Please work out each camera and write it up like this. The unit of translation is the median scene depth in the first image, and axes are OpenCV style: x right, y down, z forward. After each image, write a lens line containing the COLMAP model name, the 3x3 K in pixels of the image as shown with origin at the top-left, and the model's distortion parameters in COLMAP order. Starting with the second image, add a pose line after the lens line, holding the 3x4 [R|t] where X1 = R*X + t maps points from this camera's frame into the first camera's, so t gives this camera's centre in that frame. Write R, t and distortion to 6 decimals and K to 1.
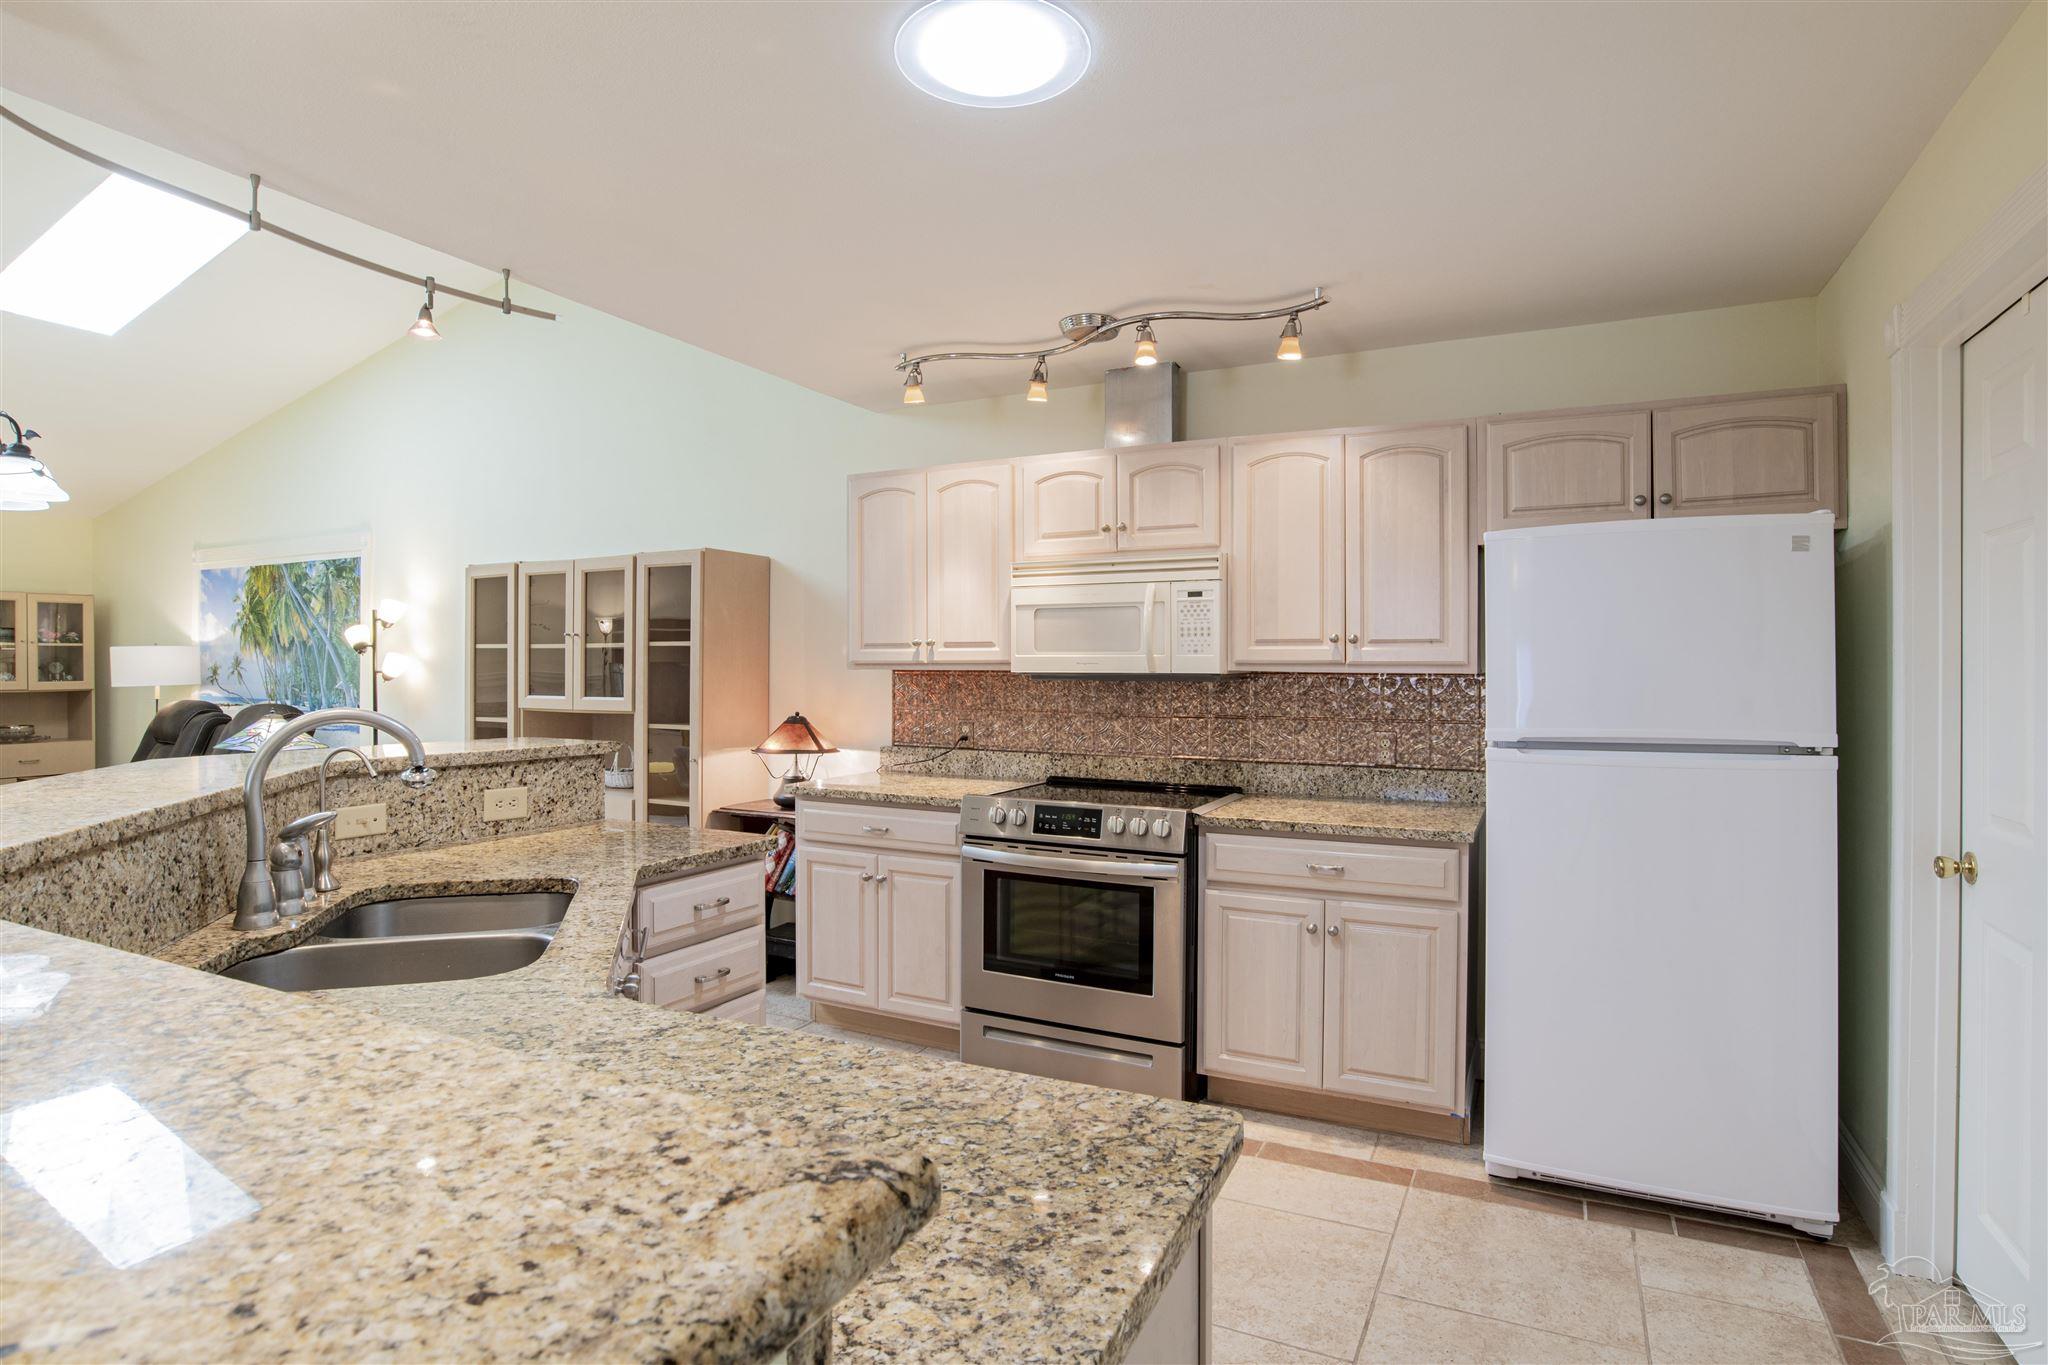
lens RADIAL K [[1057.7, 0, 1045.2], [0, 1057.7, 673.8], [0, 0, 1]] dist [-0.054173, 0.014648]
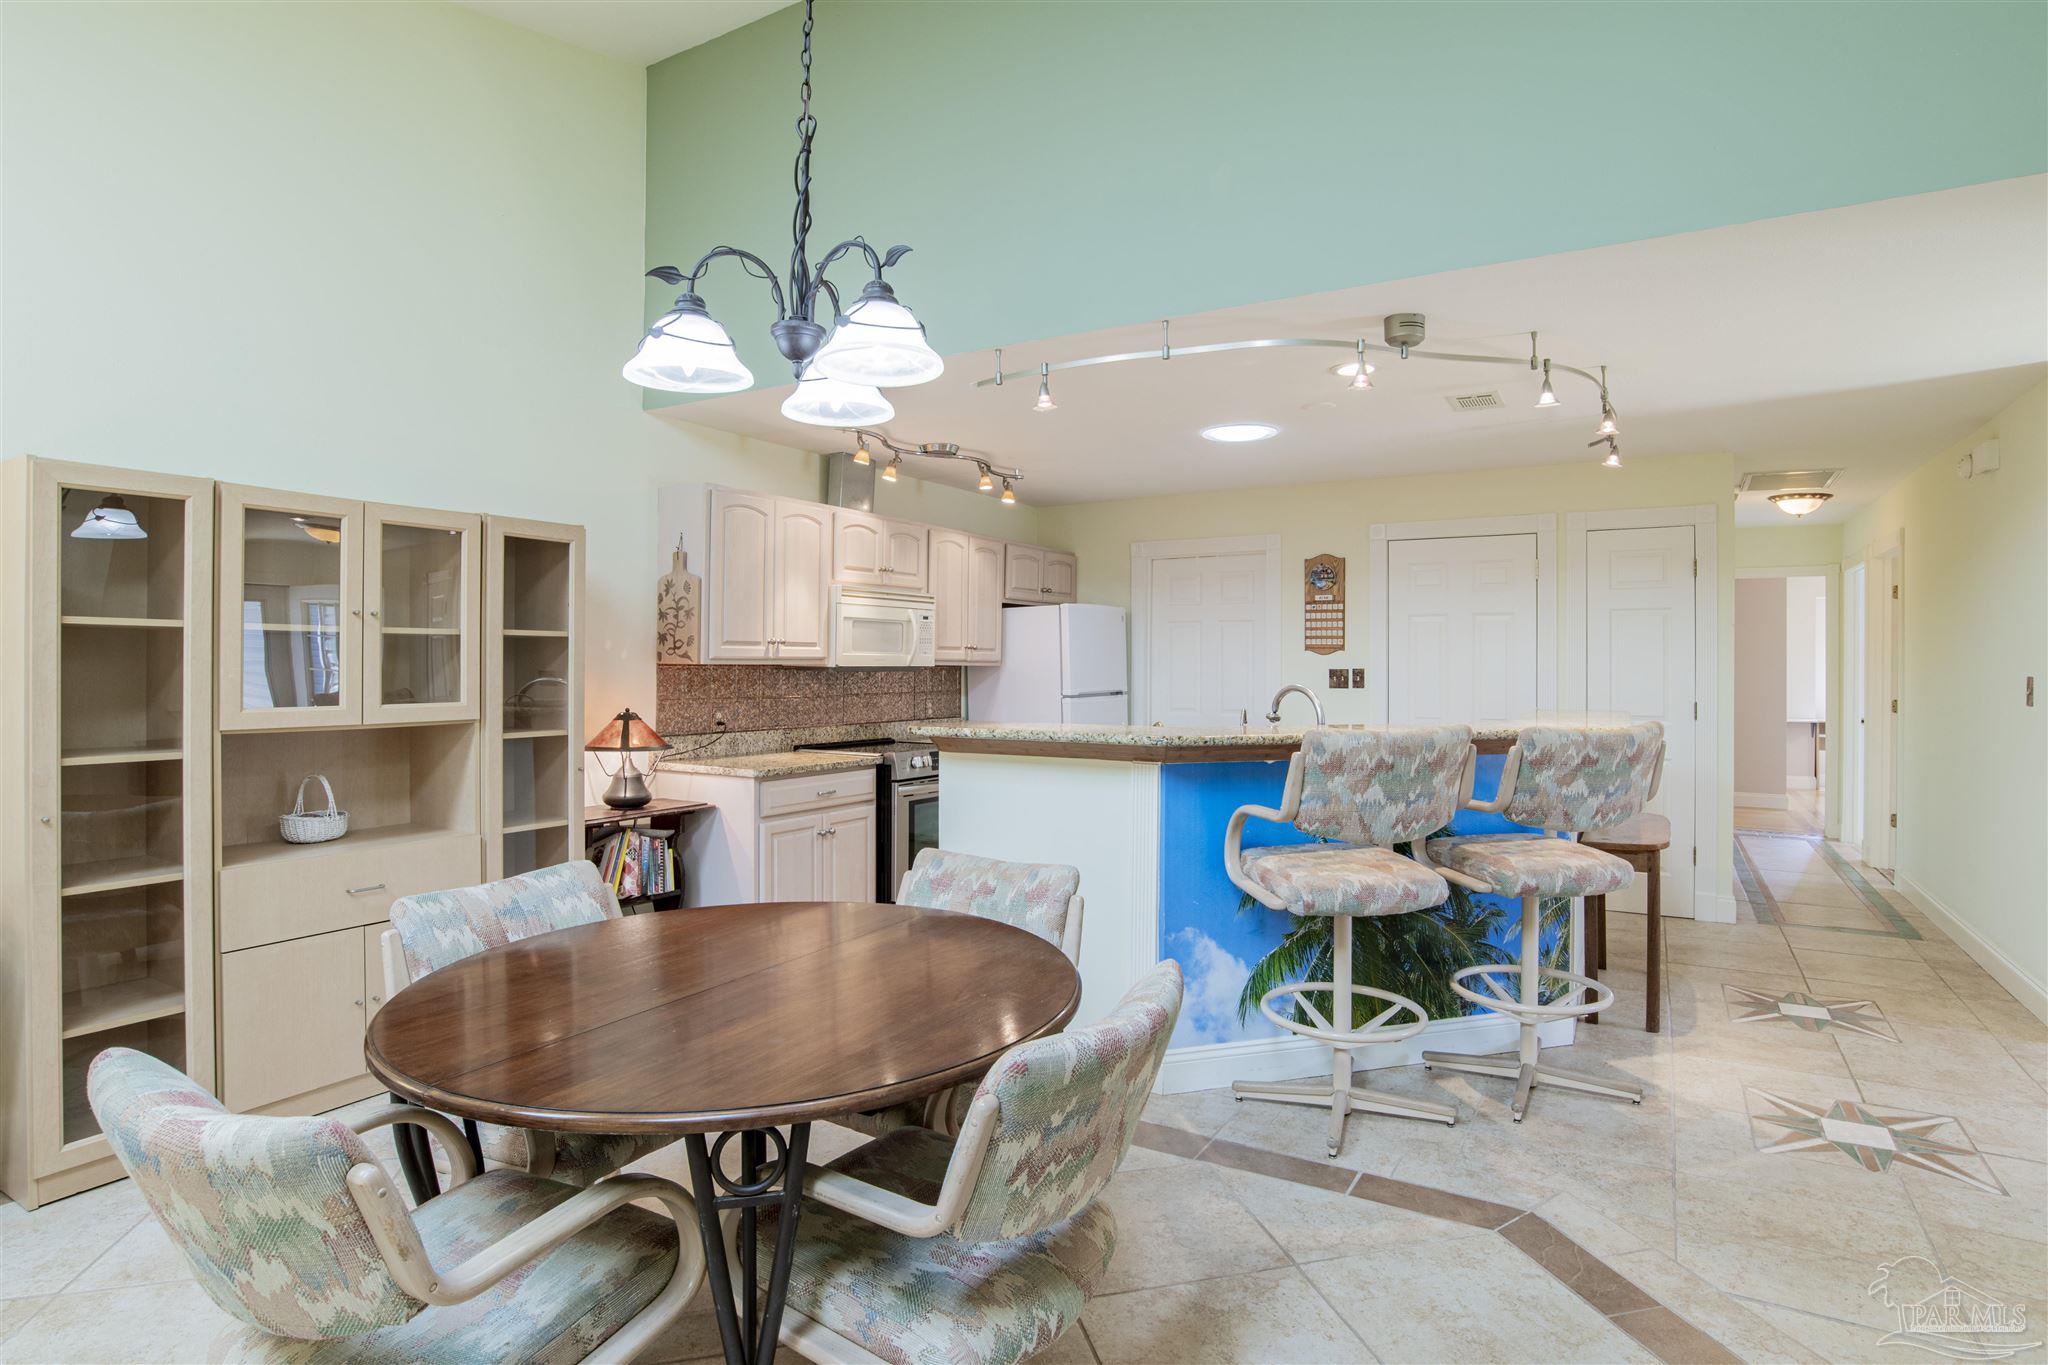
lens RADIAL K [[1057.7, 0, 1052.7], [0, 1057.7, 656.9], [0, 0, 1]] dist [-0.054173, 0.014648]
pose [[0.057756, 0.001977, 0.998329, -1.364185], [-0.001340, 0.999997, -0.001903, -0.010814], [-0.998330, -0.001228, 0.057758, 0.651664]]
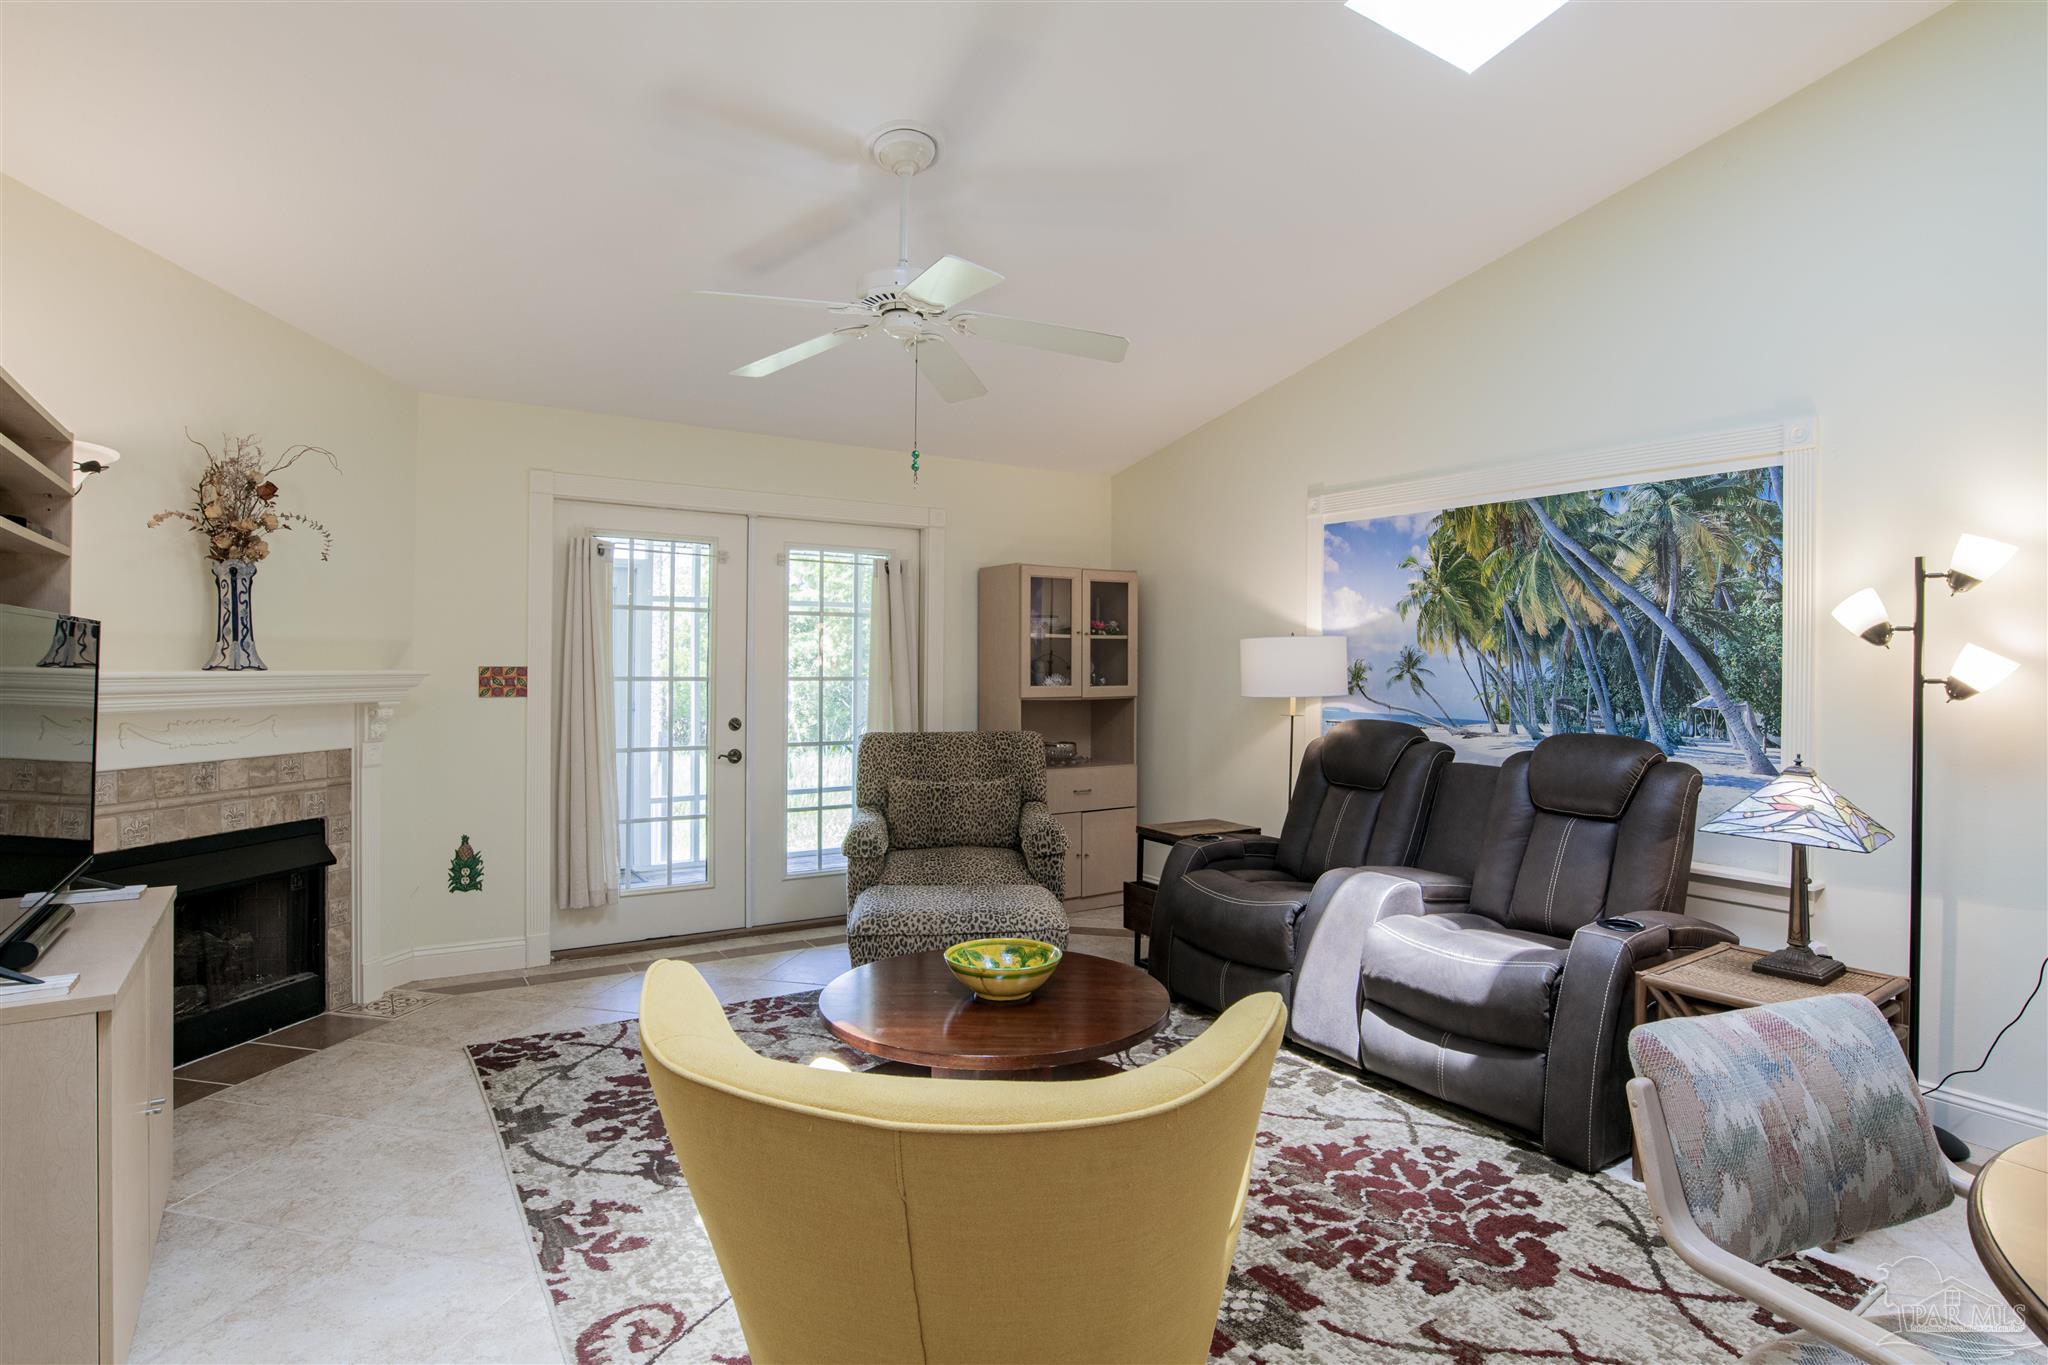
lens RADIAL K [[1057.7, 0, 1038.0], [0, 1057.7, 672.9], [0, 0, 1]] dist [-0.054173, 0.014648]
pose [[0.870509, 0.005302, -0.492124, -1.200757], [-0.005189, 0.999985, 0.001595, -0.006934], [0.492126, 0.001166, 0.870523, 0.565075]]
